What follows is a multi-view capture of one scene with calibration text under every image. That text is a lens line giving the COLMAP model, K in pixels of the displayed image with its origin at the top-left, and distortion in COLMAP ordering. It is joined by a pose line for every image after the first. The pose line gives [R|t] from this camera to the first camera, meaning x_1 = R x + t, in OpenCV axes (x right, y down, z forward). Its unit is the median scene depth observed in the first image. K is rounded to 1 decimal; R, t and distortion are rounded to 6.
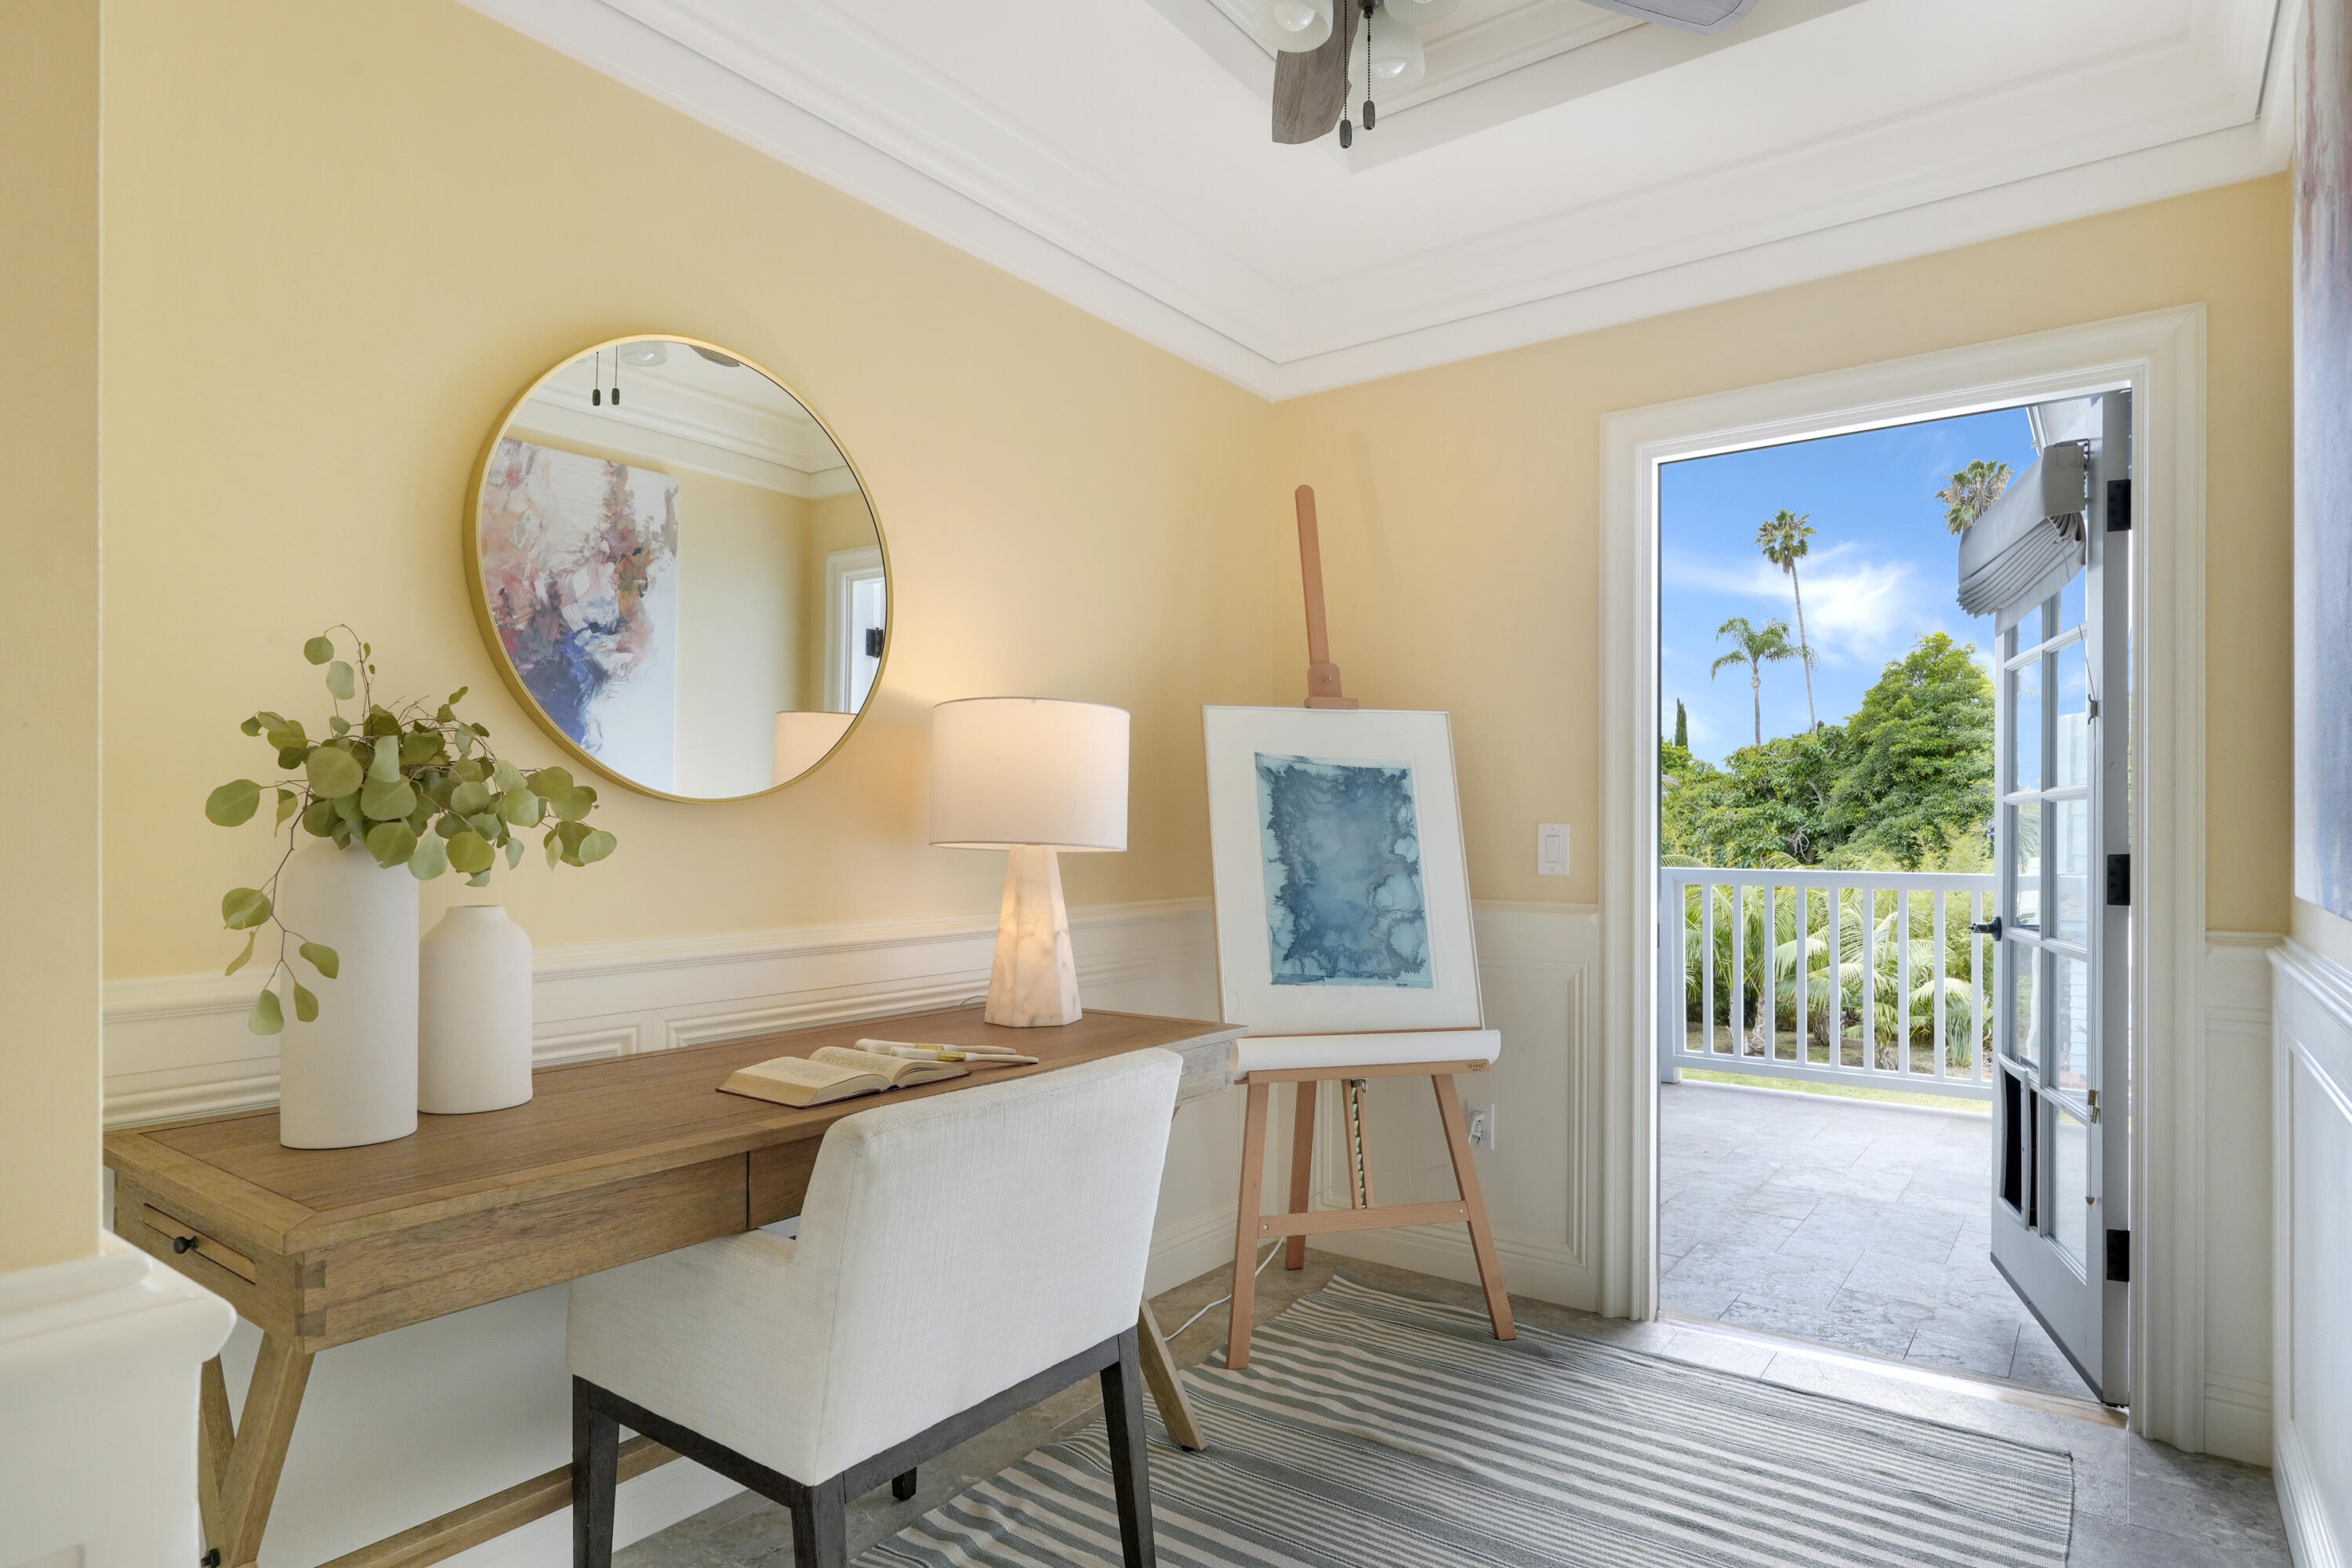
lens RADIAL K [[1303.3, 0, 1176.2], [0, 1303.3, 799.1], [0, 0, 1]] dist [0.002898, 0.000034]
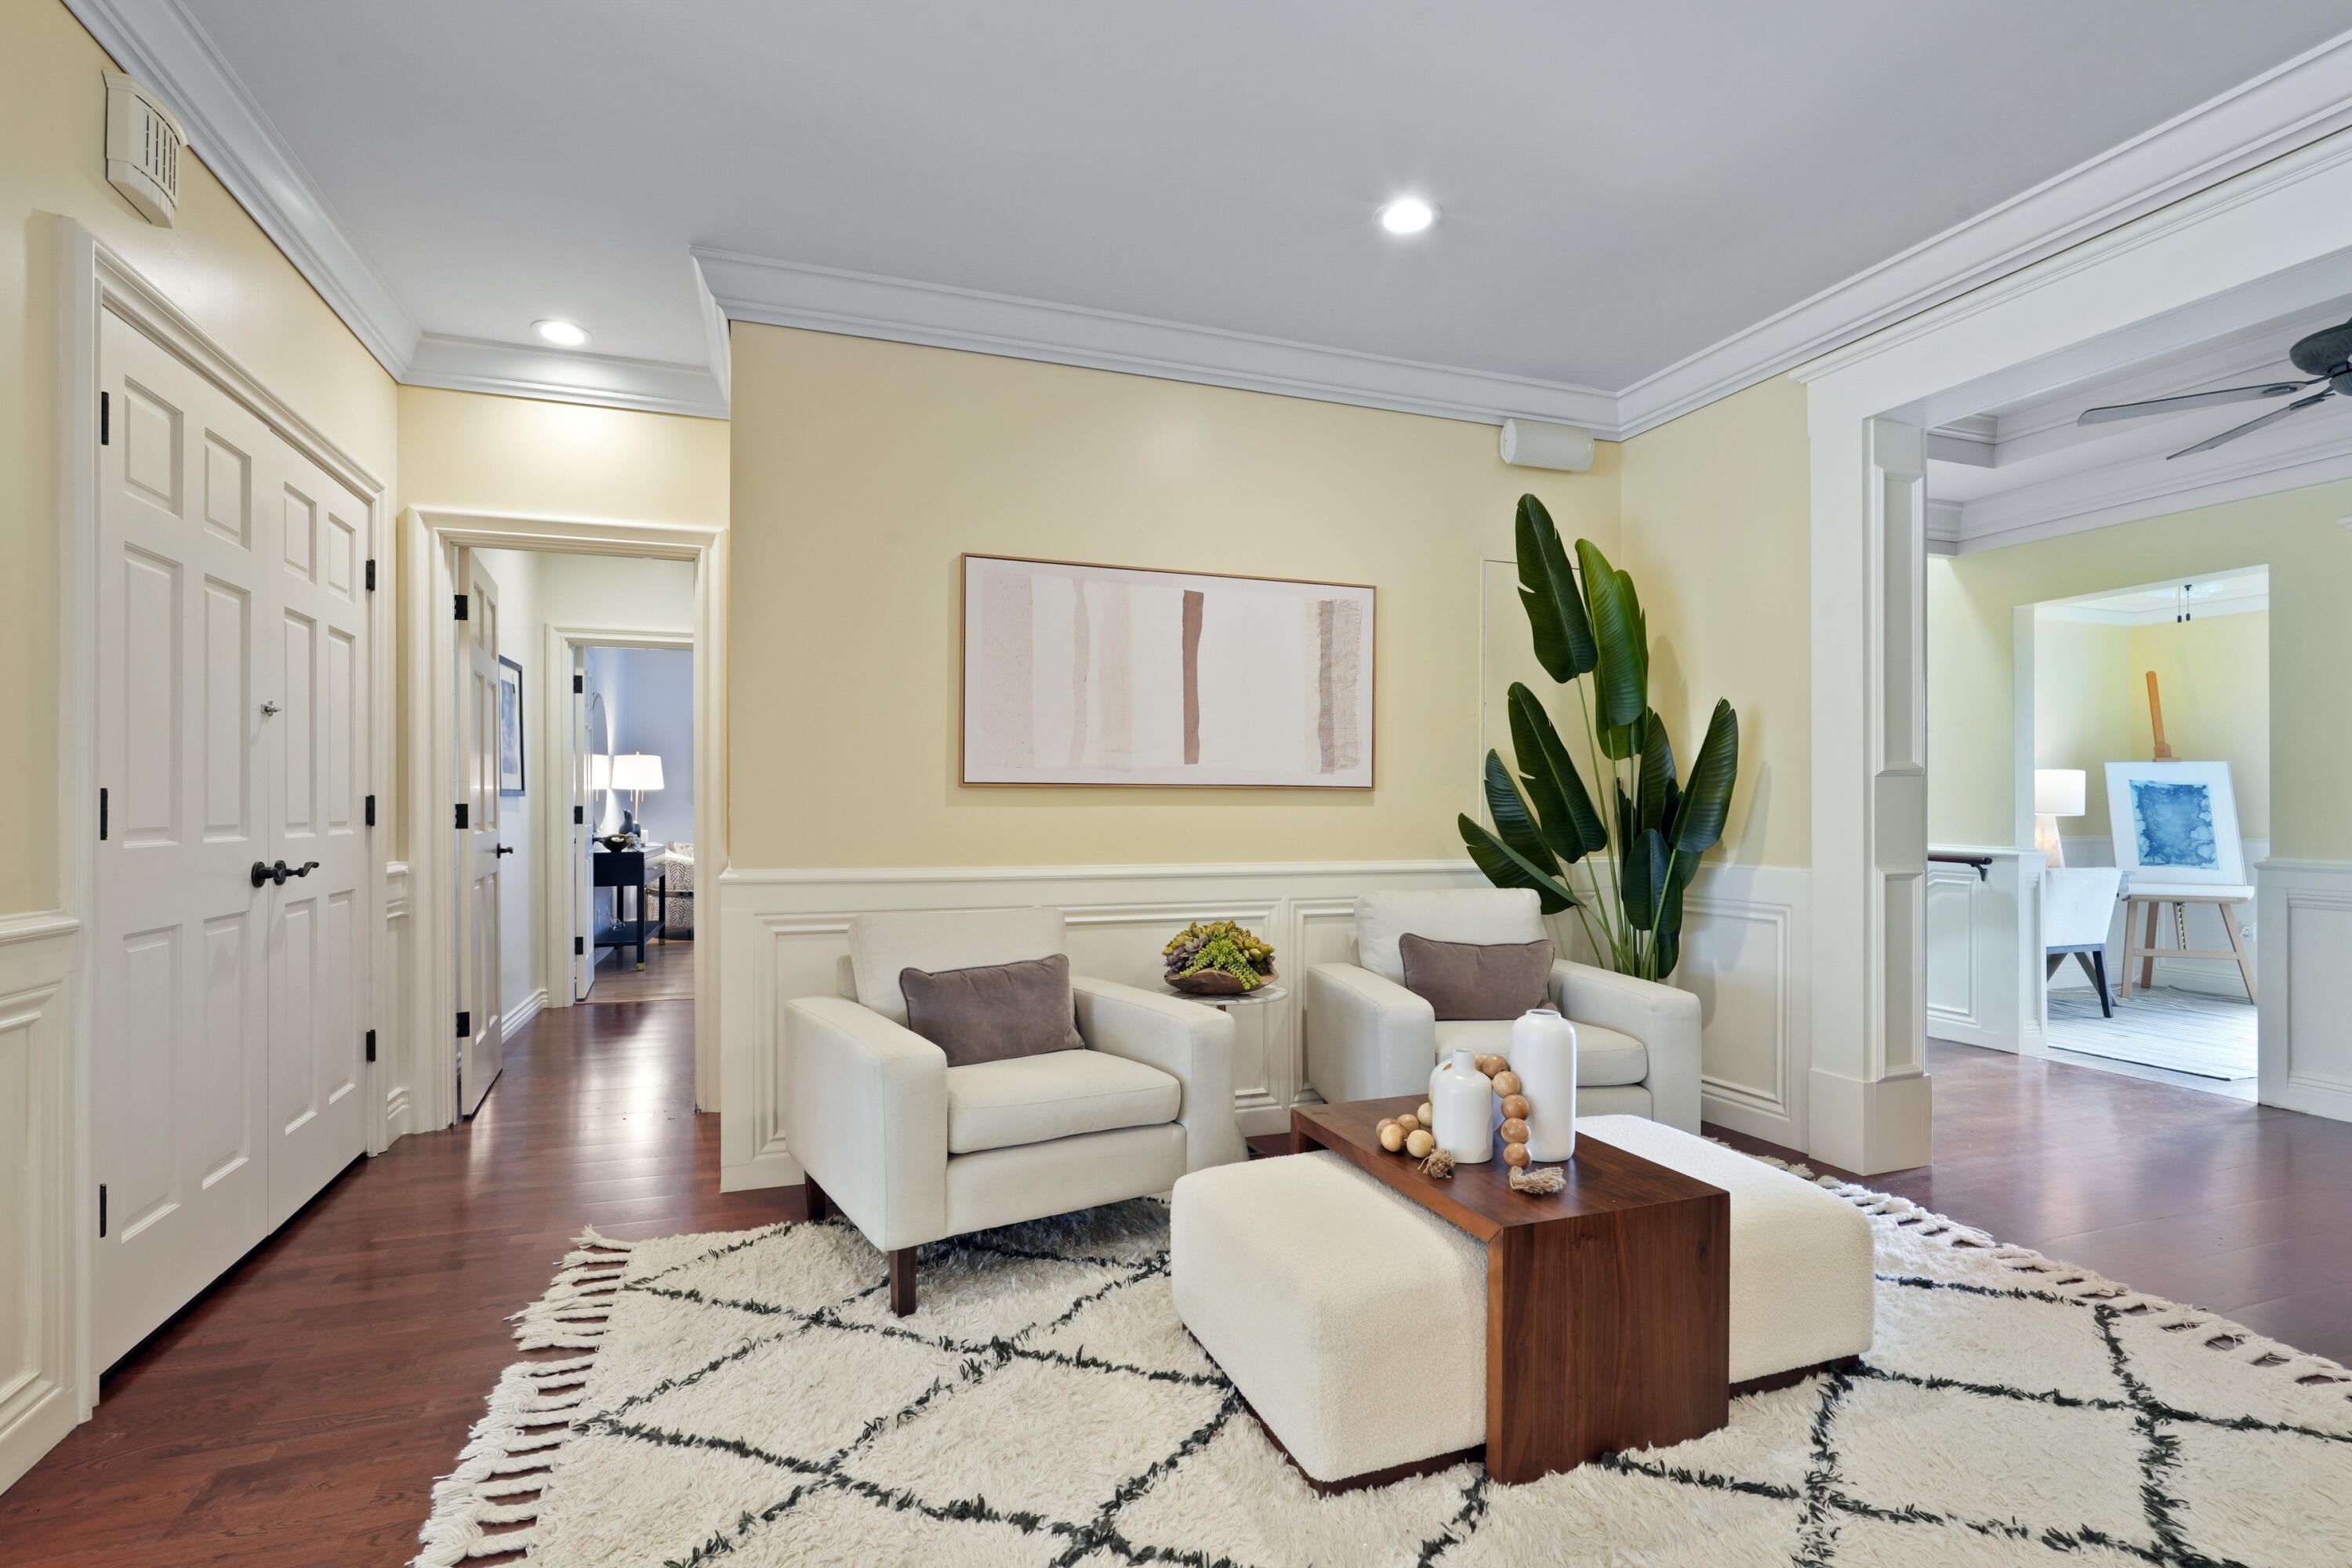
lens RADIAL K [[1105.4, 0, 1173.9], [0, 1105.4, 822.3], [0, 0, 1]] dist [-0.002210, -0.000160]
pose [[0.830475, -0.001569, -0.557054, -0.305665], [0.011256, 0.999839, 0.013964, -0.003018], [0.556943, -0.017867, 0.830359, -1.968681]]
